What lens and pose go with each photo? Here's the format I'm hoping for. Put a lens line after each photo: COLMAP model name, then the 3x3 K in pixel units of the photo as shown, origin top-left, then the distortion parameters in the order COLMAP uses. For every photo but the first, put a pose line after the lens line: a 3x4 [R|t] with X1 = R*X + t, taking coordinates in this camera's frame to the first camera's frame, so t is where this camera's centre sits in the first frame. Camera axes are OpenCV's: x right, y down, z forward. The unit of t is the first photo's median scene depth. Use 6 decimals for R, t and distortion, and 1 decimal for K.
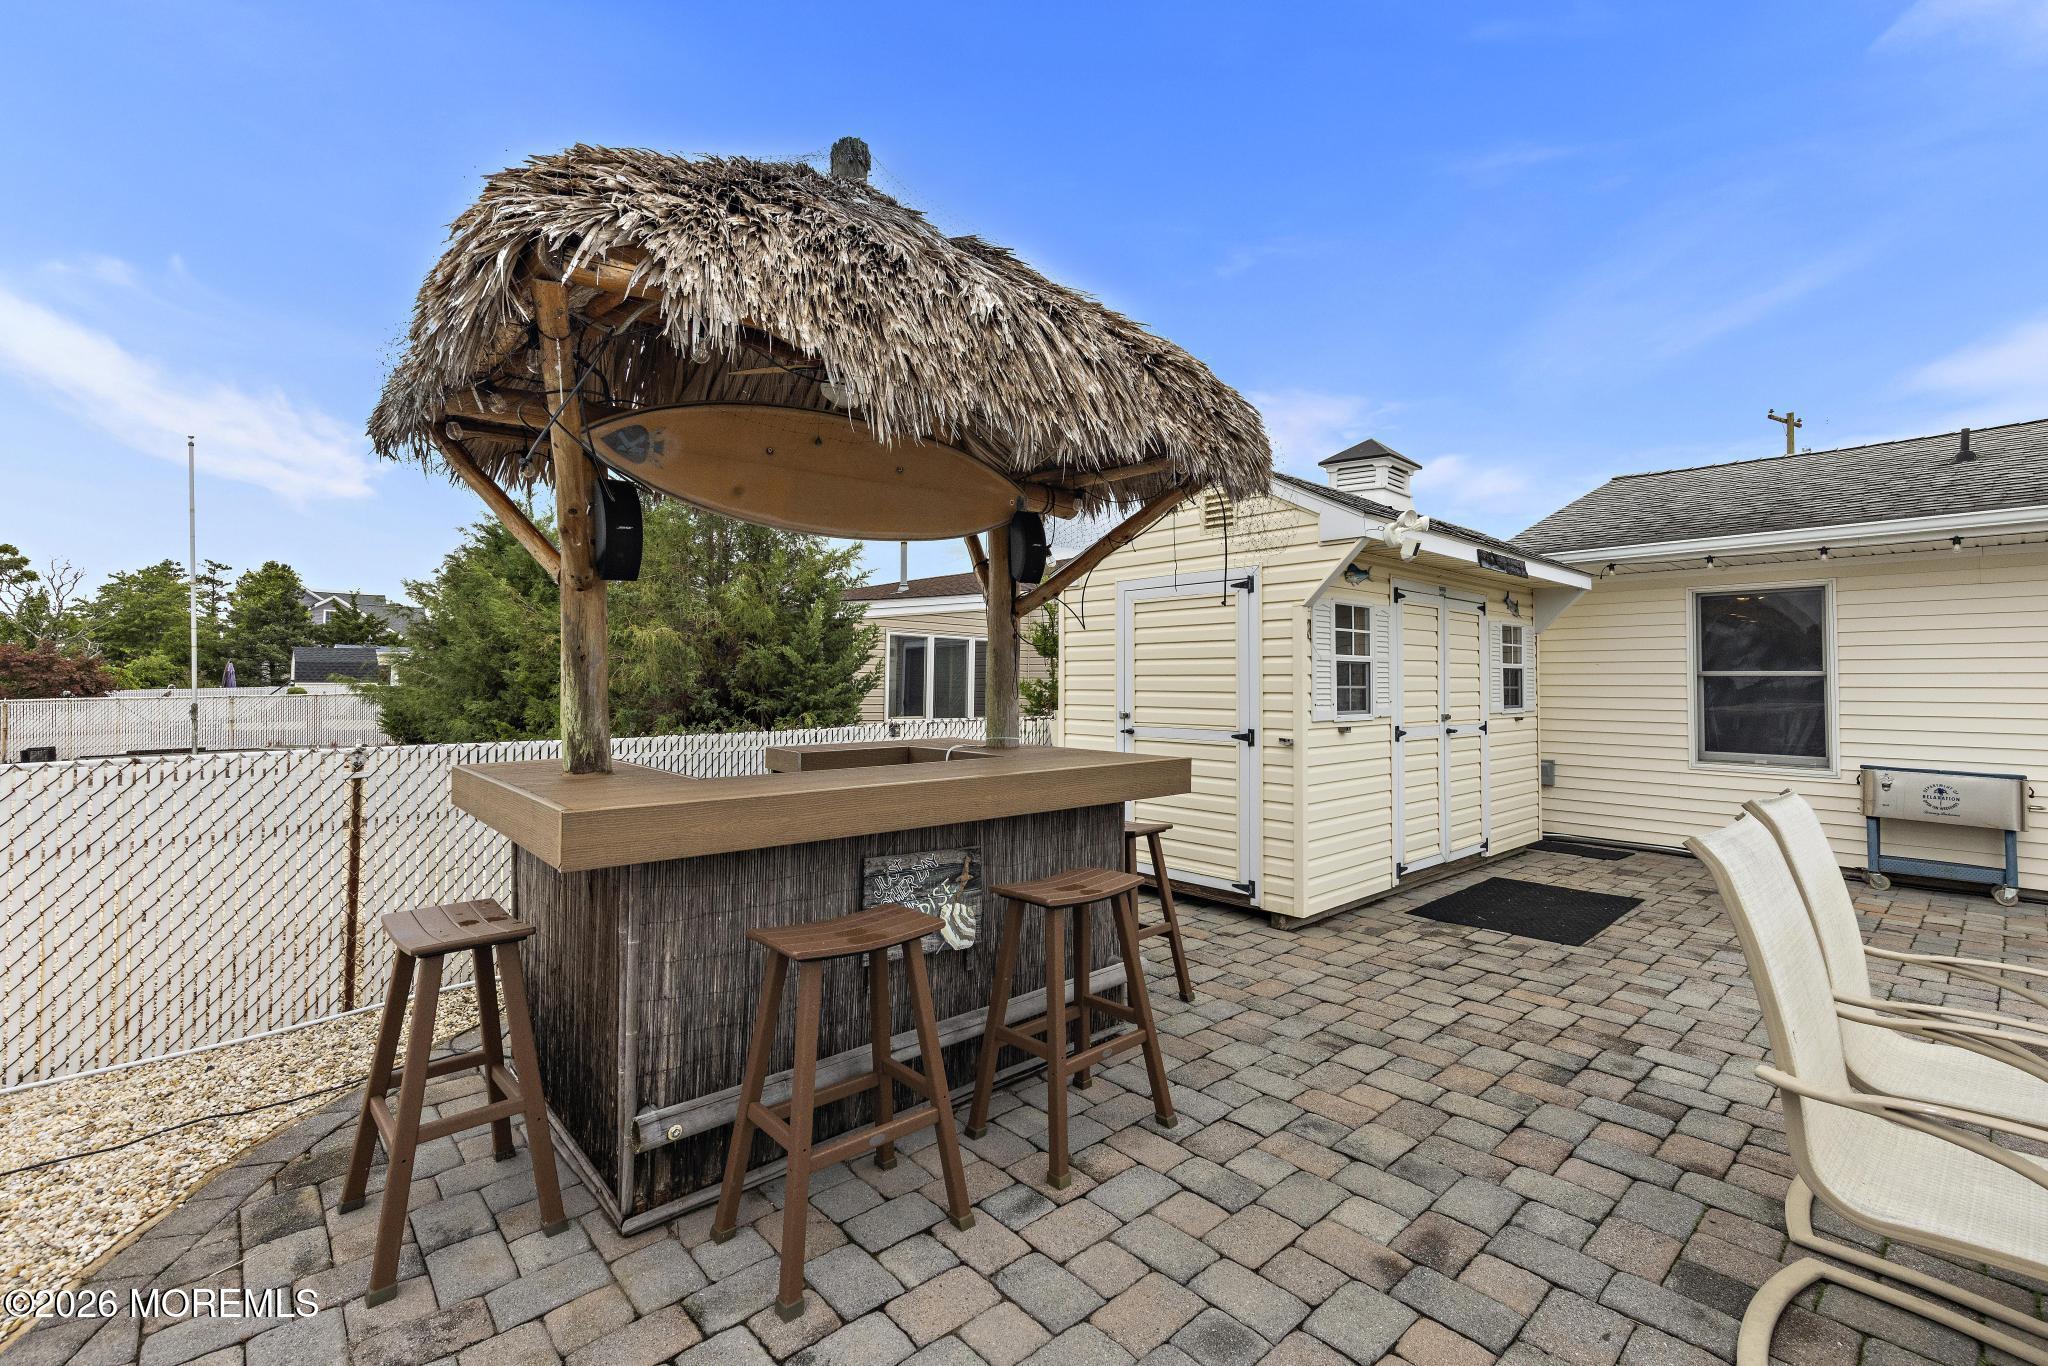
lens RADIAL K [[884.1, 0, 1022.7], [0, 884.1, 651.9], [0, 0, 1]] dist [0.007746, 0.000149]
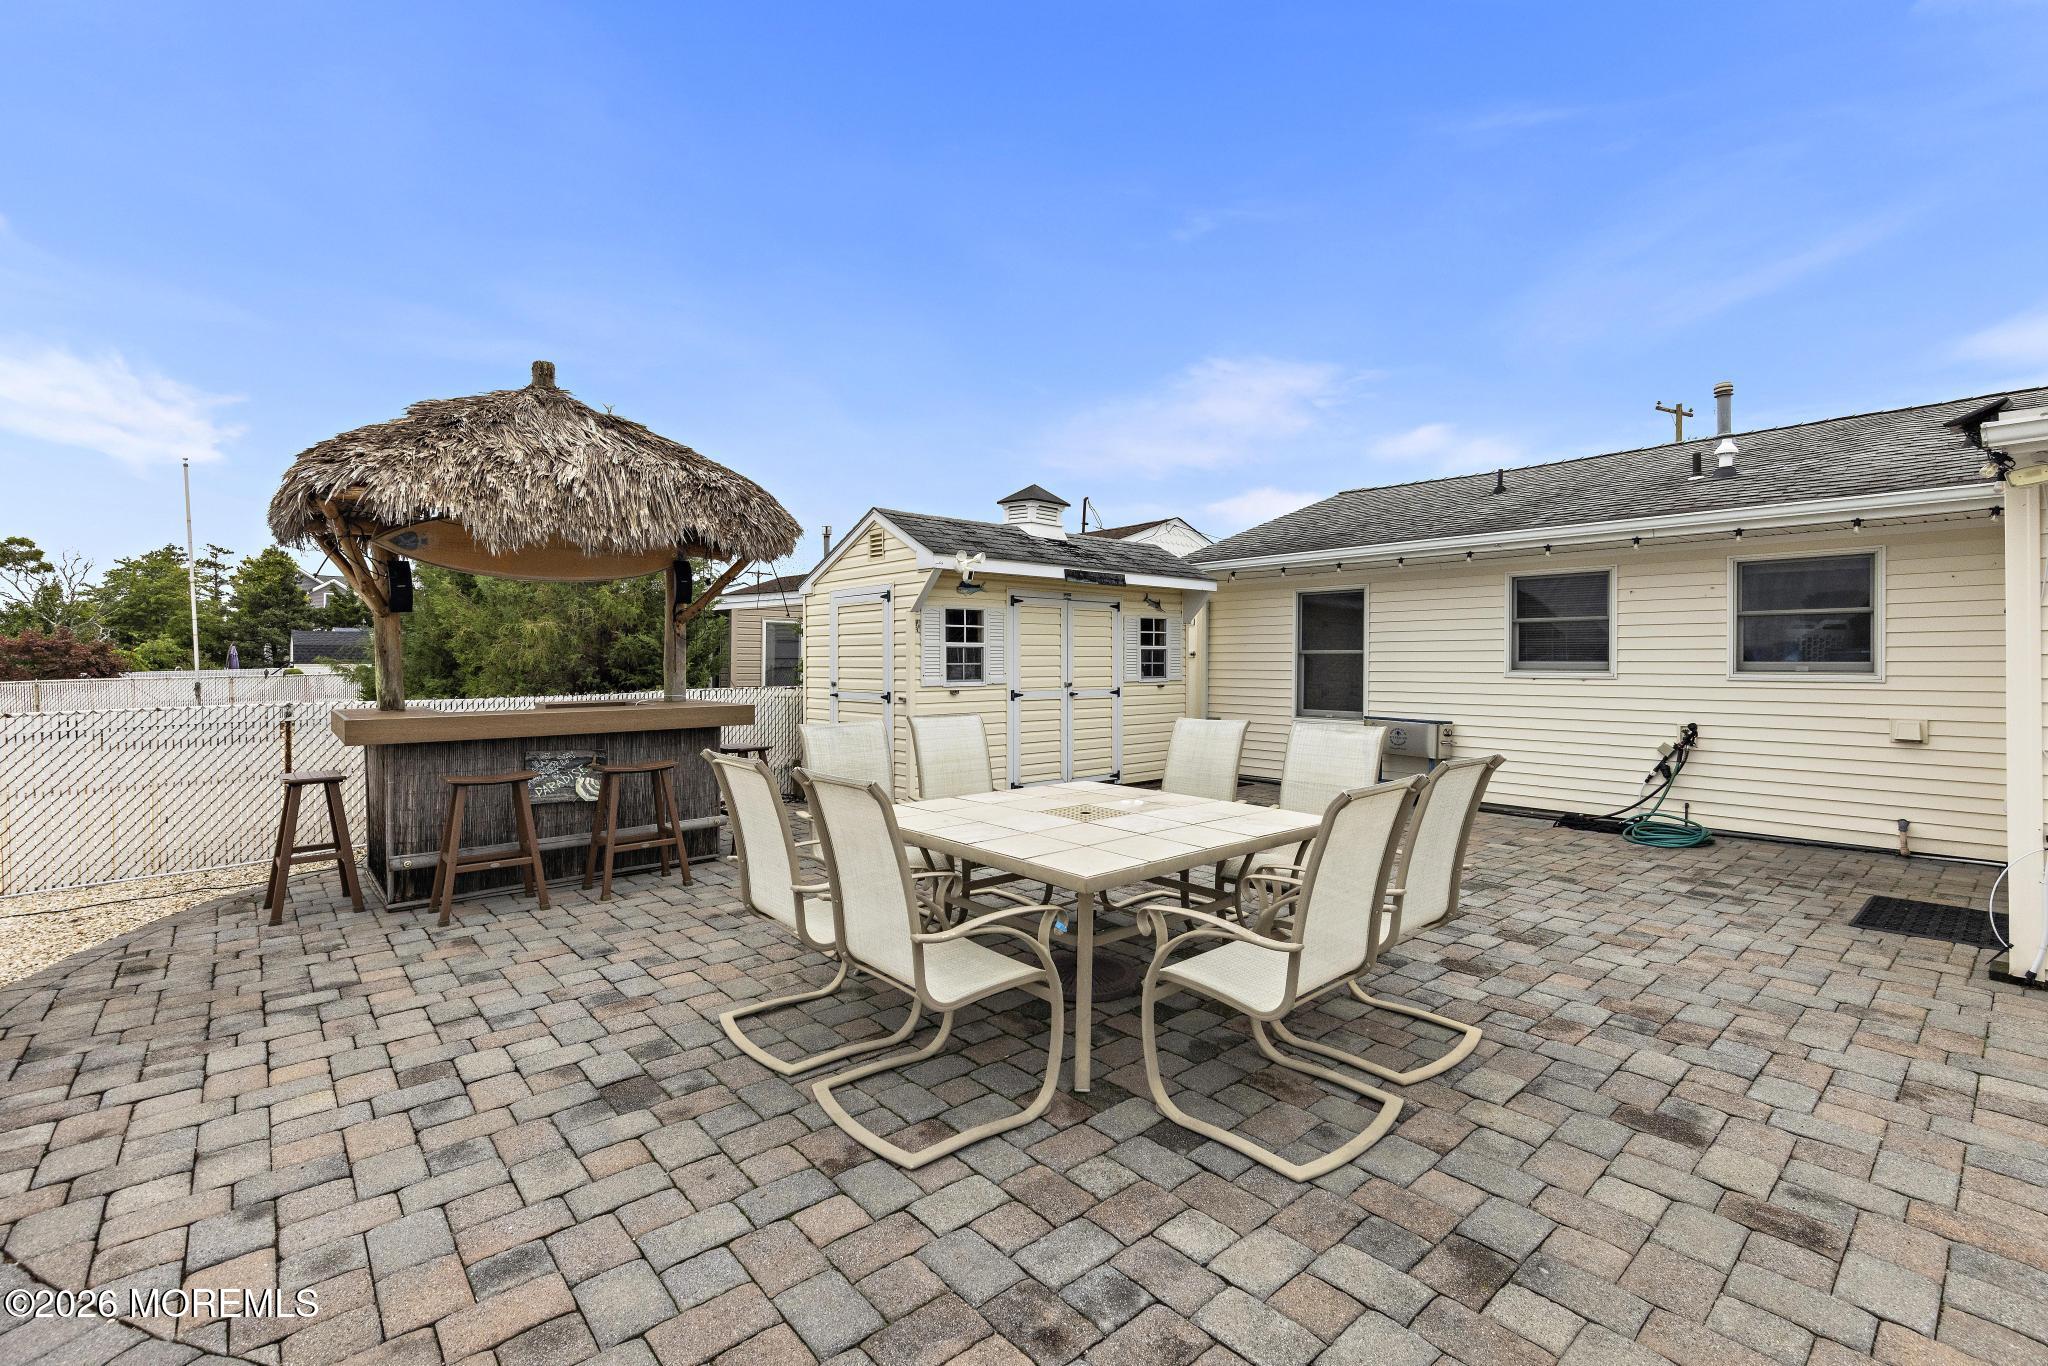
lens RADIAL K [[896.5, 0, 1032.1], [0, 896.5, 661.0], [0, 0, 1]] dist [0.010358, -0.000058]
pose [[0.999963, -0.005594, -0.006520, 0.396433], [0.005824, 0.999342, 0.035789, -0.014852], [0.006315, -0.035826, 0.999338, -0.411255]]
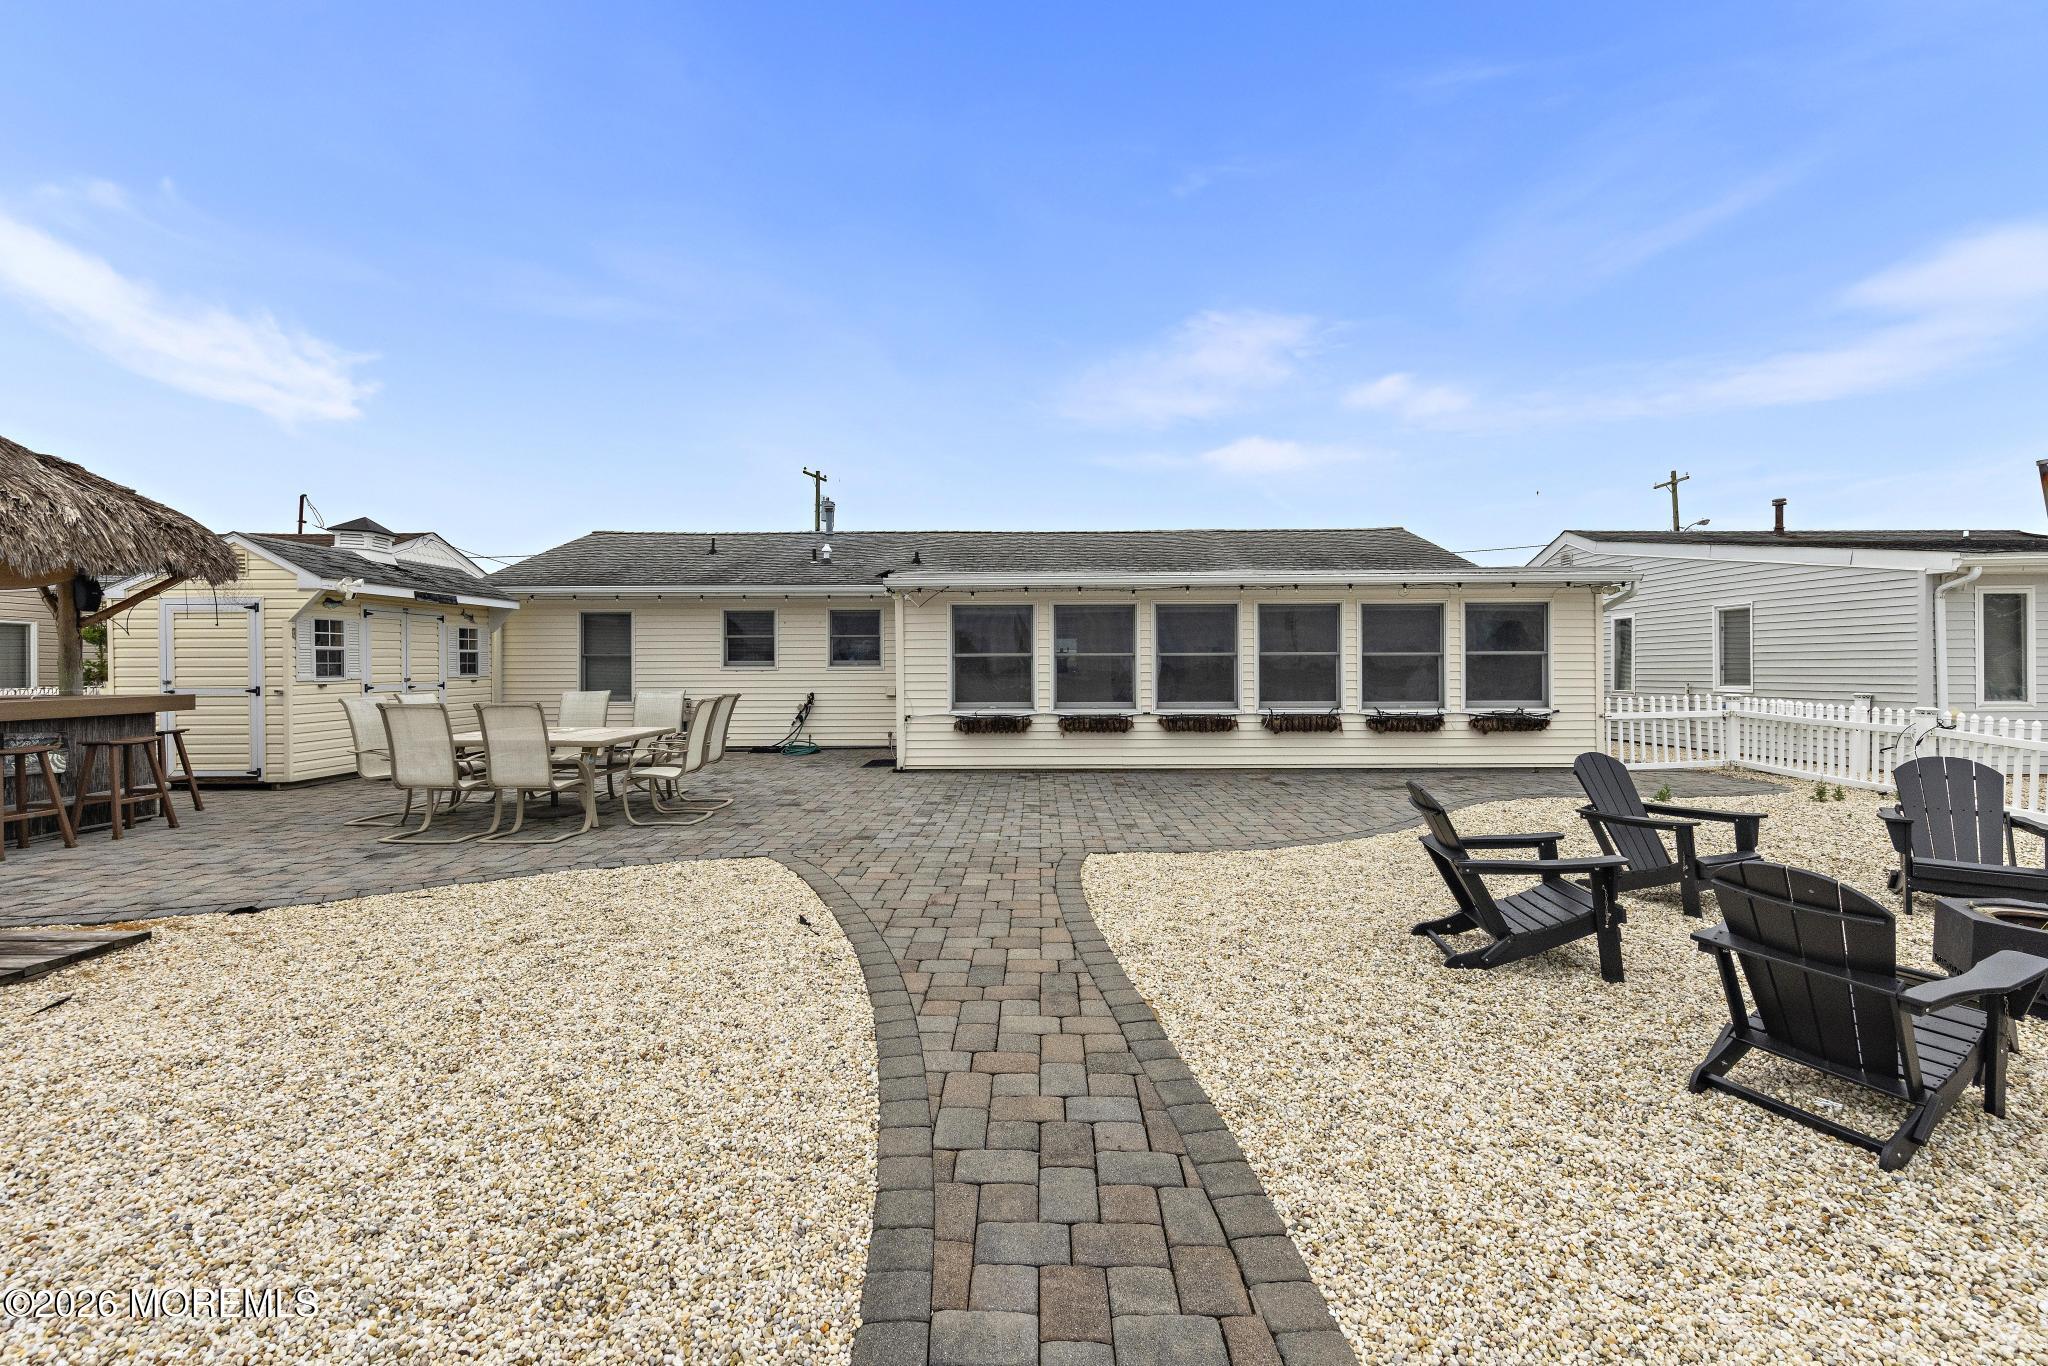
lens RADIAL K [[926.8, 0, 1026.3], [0, 926.8, 674.6], [0, 0, 1]] dist [0.003248, 0.000856]
pose [[0.675907, -0.017697, 0.736774, -0.065726], [-0.018430, 0.998993, 0.040903, -0.035493], [-0.736756, -0.041226, 0.674901, -1.142704]]
